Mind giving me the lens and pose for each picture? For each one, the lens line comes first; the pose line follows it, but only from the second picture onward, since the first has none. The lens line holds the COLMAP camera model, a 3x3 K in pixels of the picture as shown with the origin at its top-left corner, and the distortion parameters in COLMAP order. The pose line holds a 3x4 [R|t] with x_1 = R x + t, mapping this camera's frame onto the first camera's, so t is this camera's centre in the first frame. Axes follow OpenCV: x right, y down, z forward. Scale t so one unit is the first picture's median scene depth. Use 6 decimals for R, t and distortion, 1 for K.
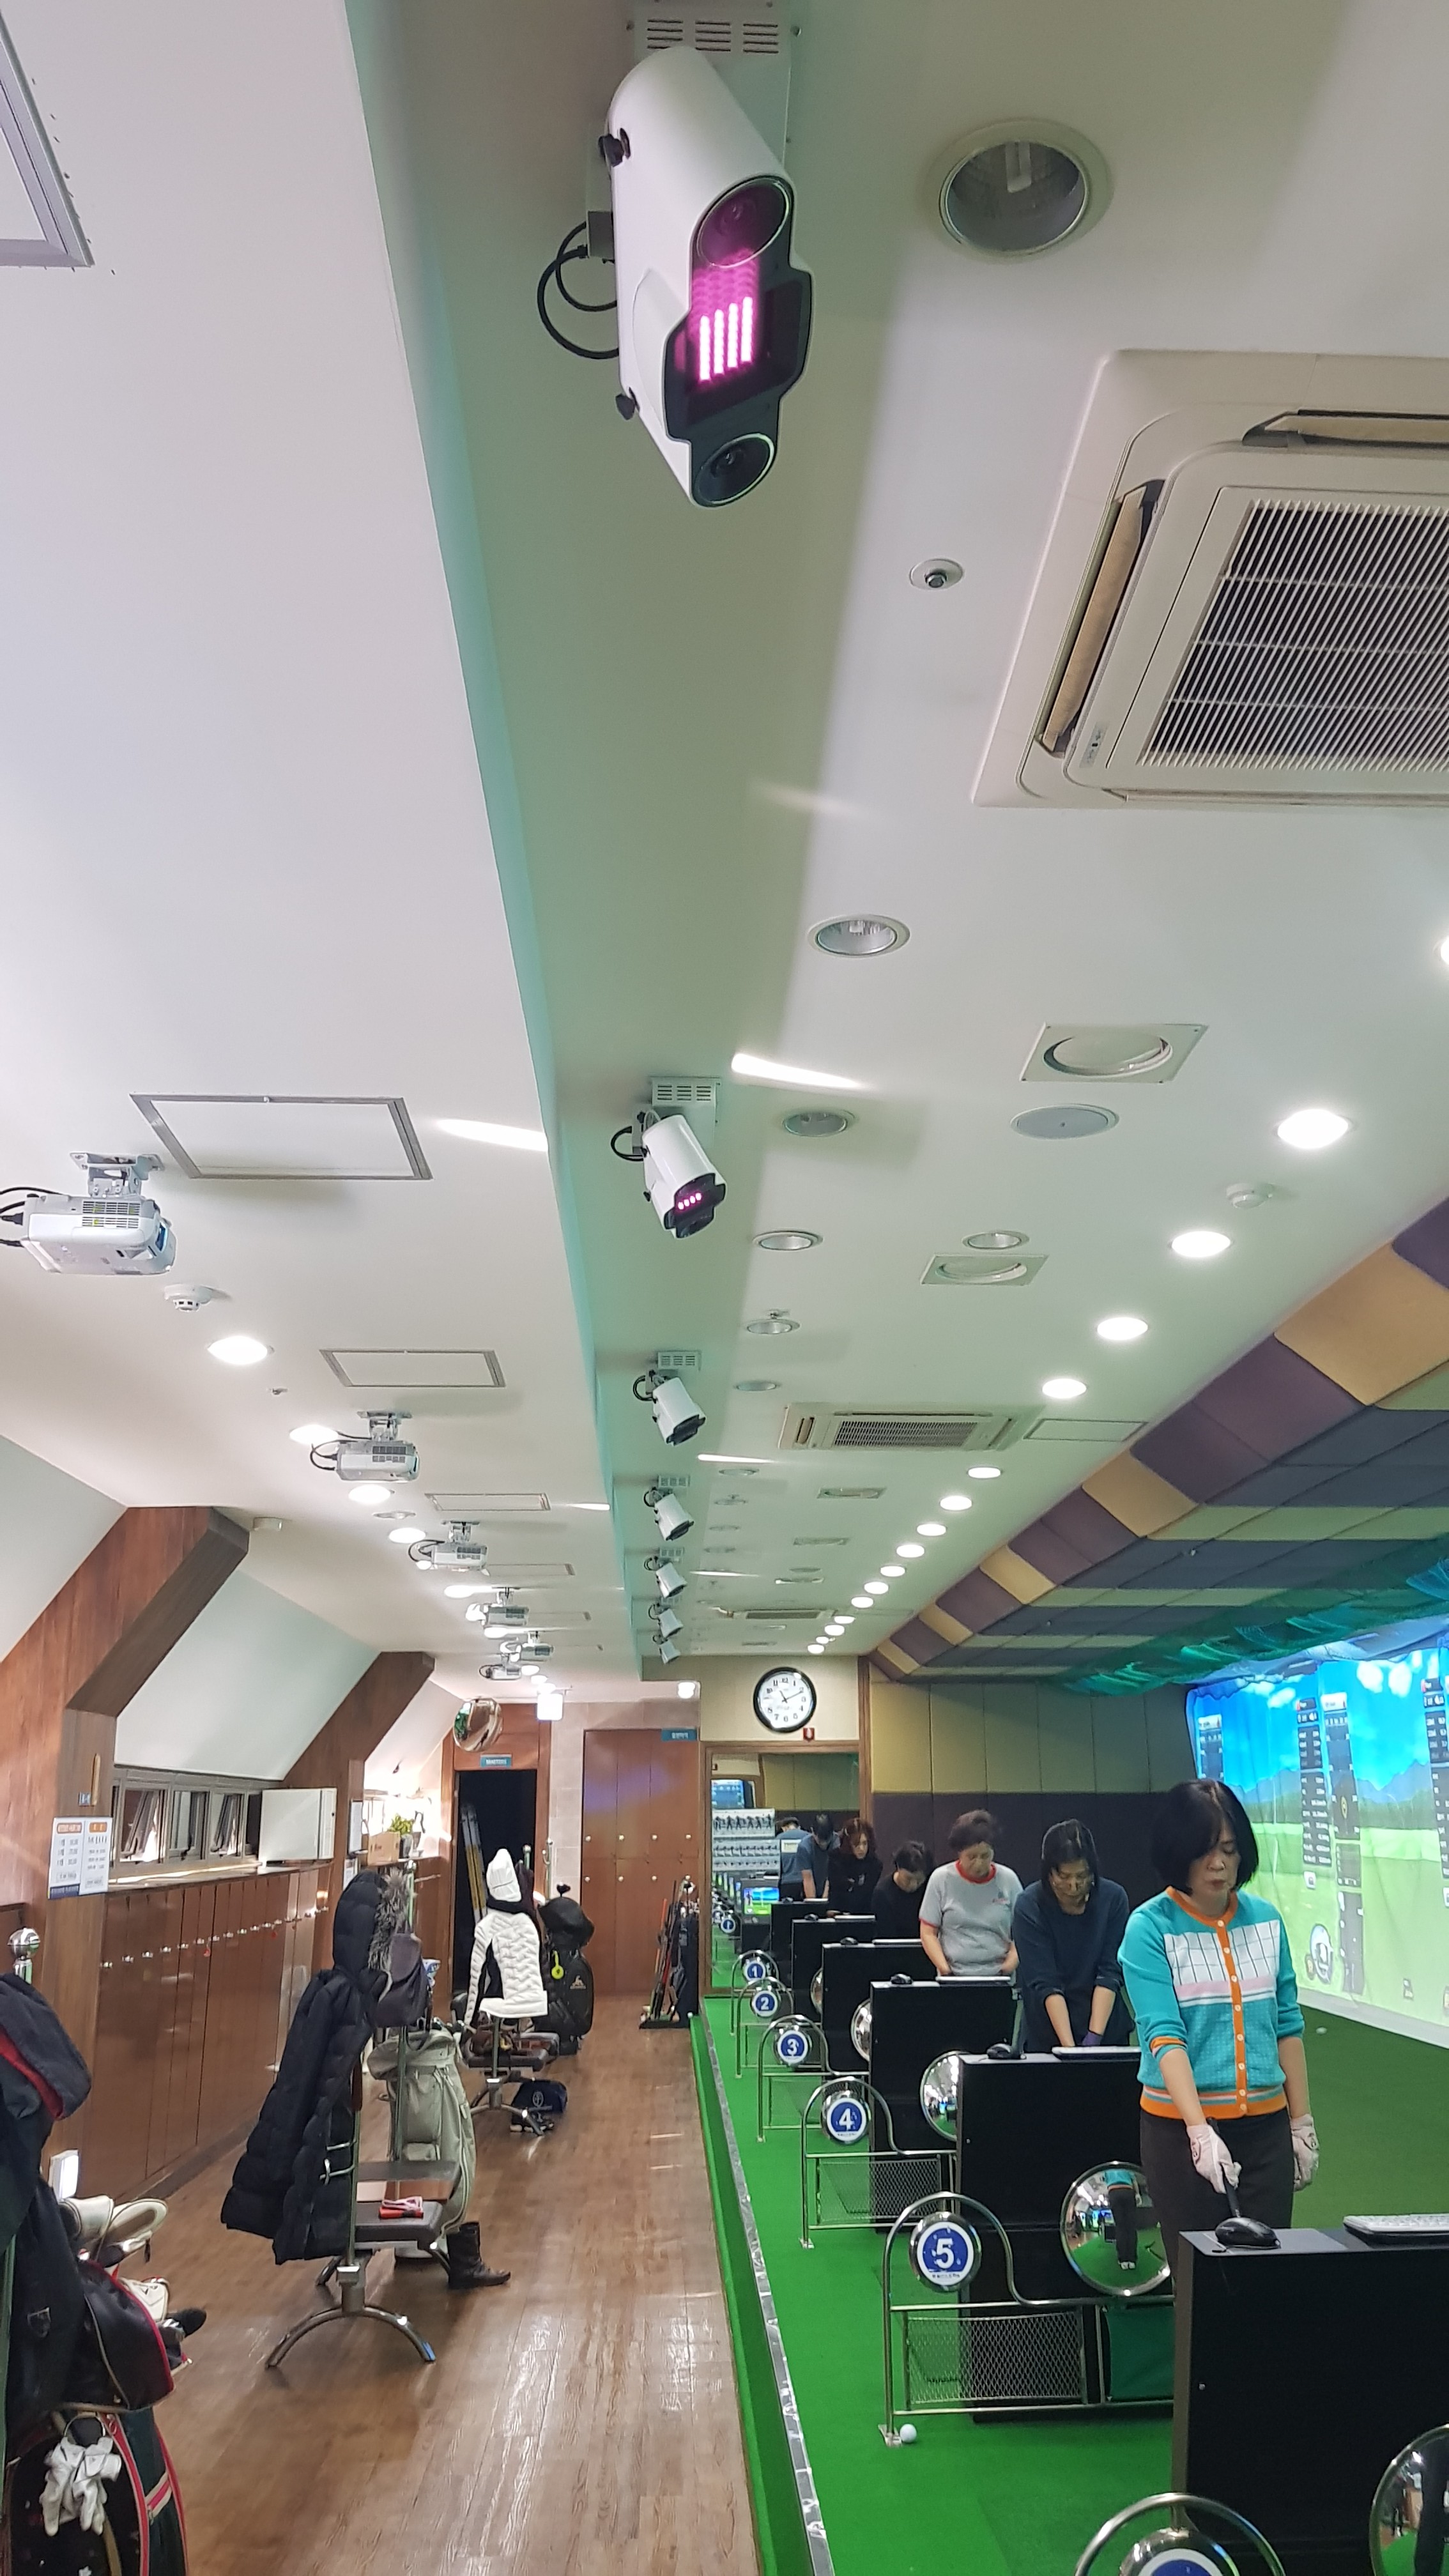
lens RADIAL K [[2107.8, 0, 724.5], [0, 2107.8, 1288.0], [0, 0, 1]] dist [0.096515, -0.153205]
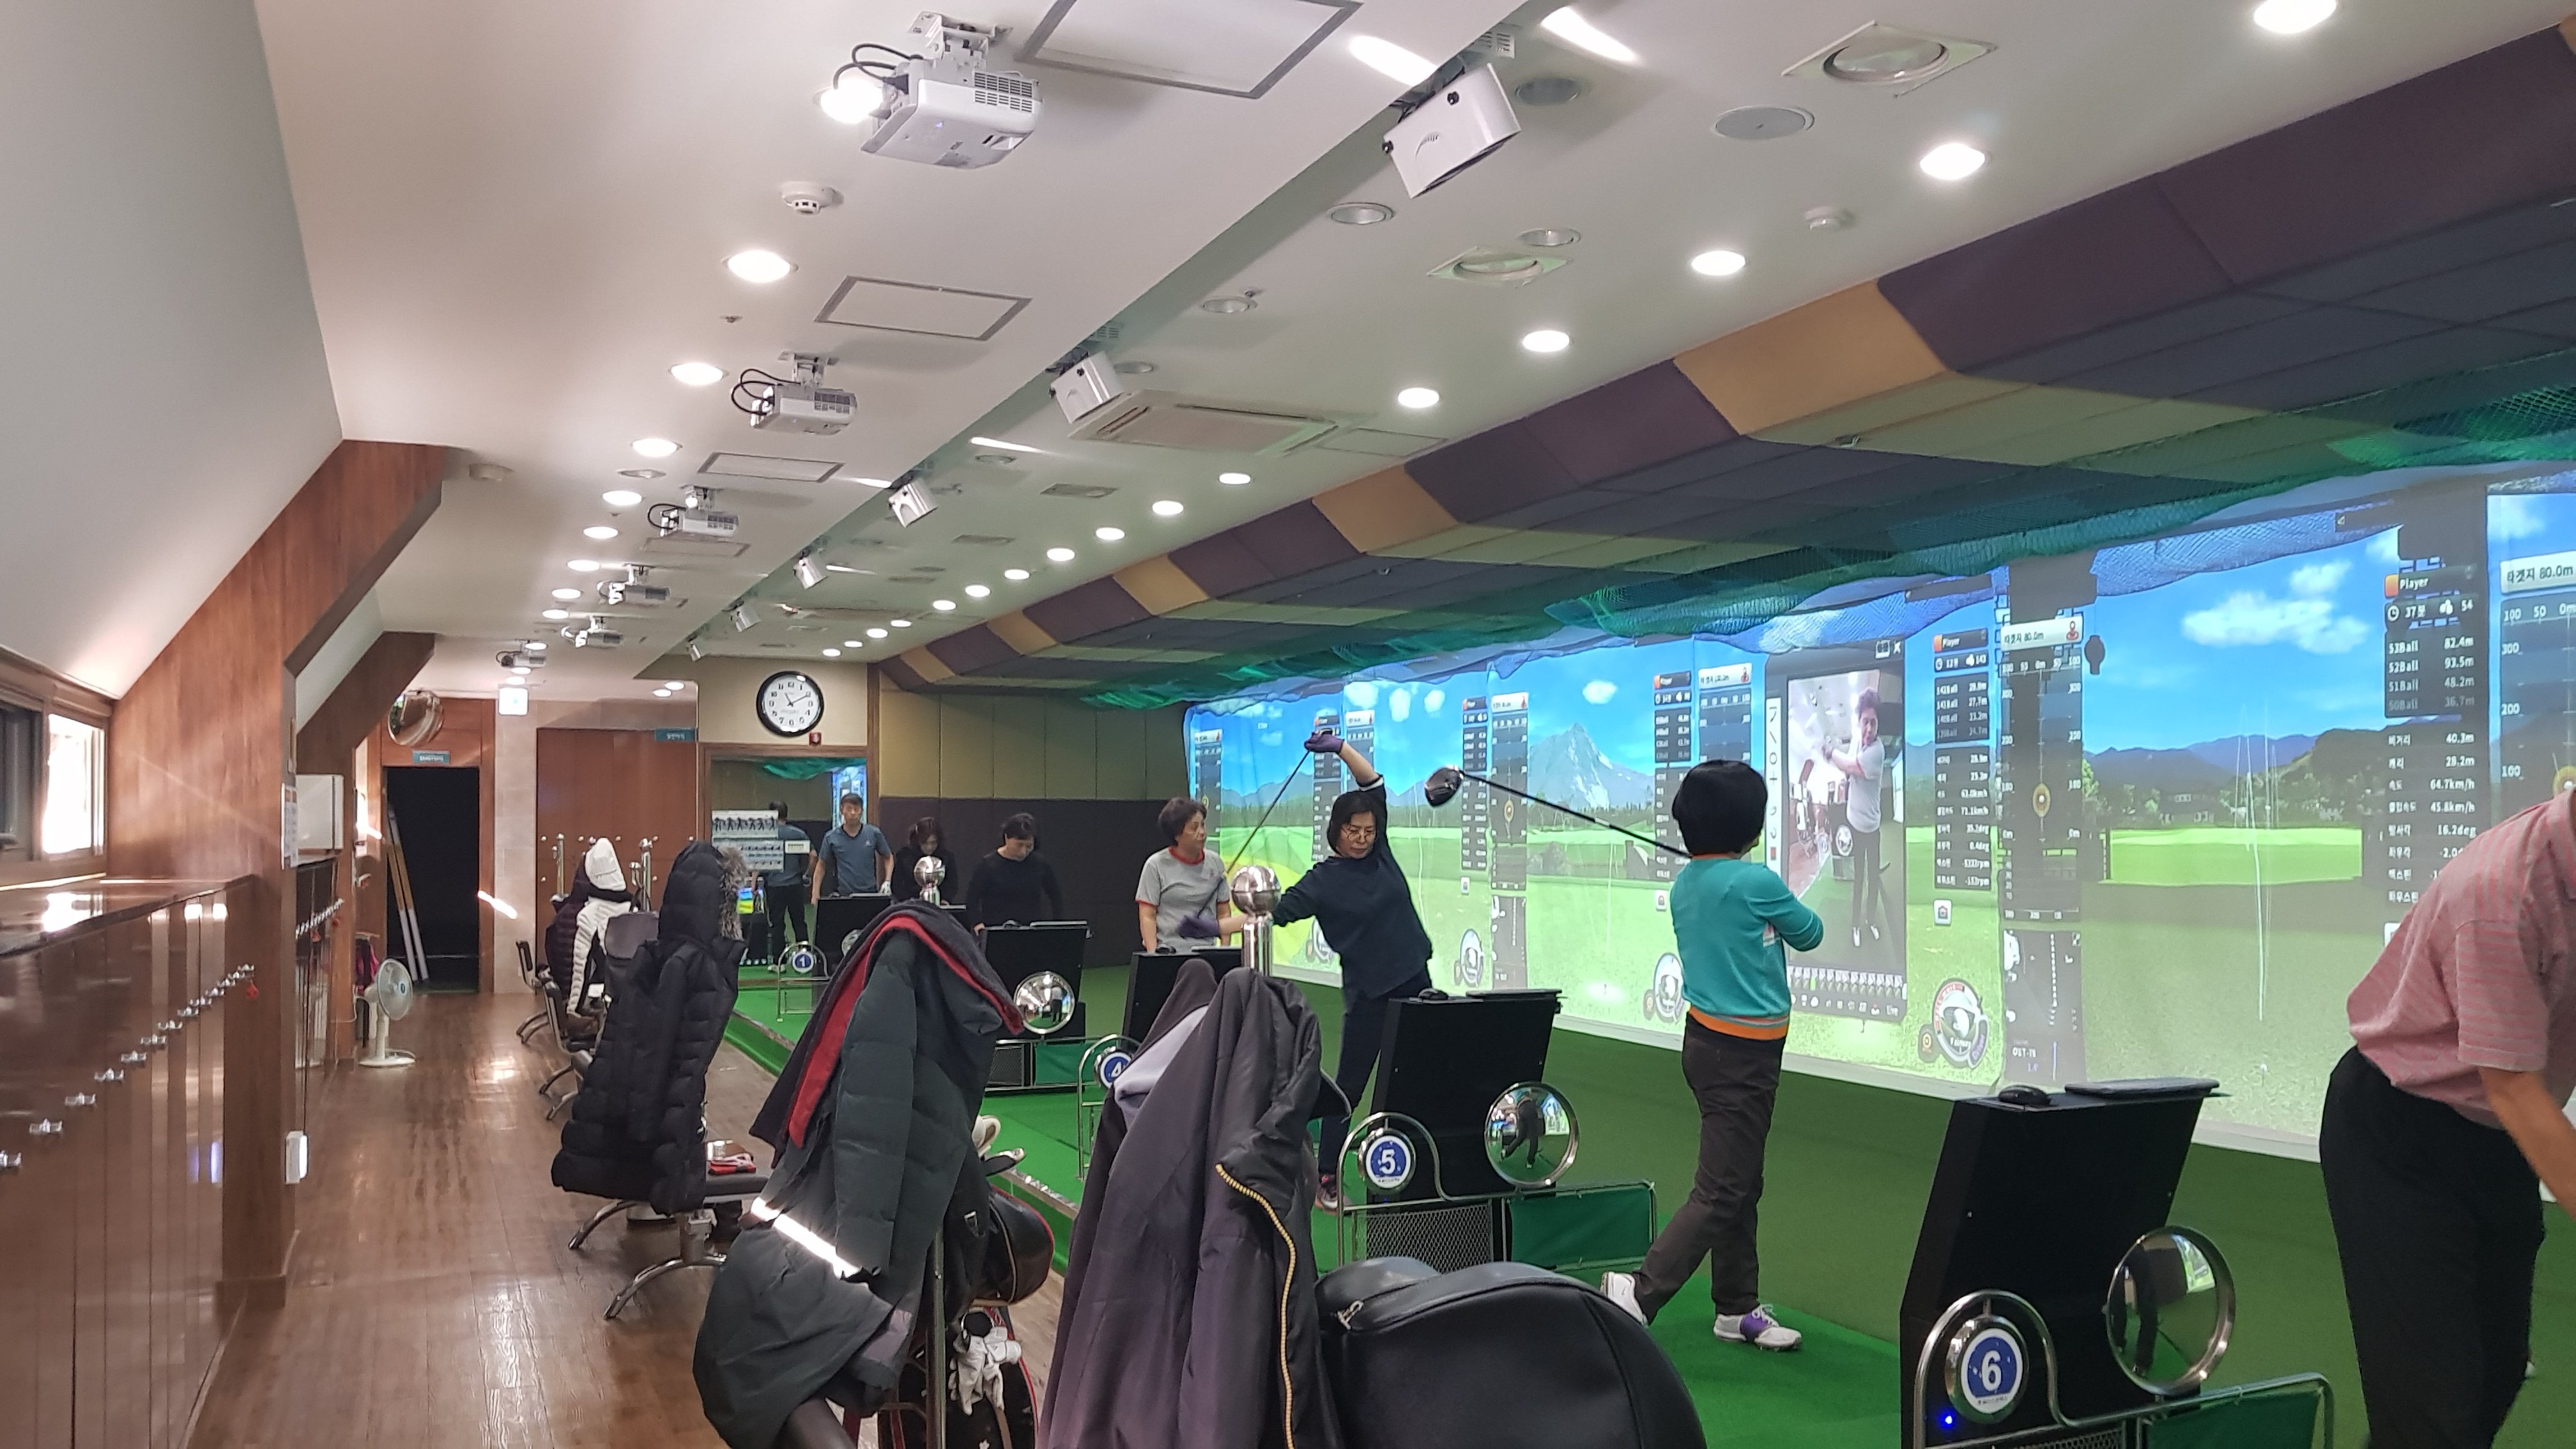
lens RADIAL K [[2107.8, 0, 1299.5], [0, 2107.8, 854.2], [0, 0, 1]] dist [0.096515, -0.153205]
pose [[0.929864, 0.008042, 0.367815, -0.178996], [-0.099460, 0.968029, 0.230277, 0.020340], [-0.354204, -0.250709, 0.900935, 0.024026]]
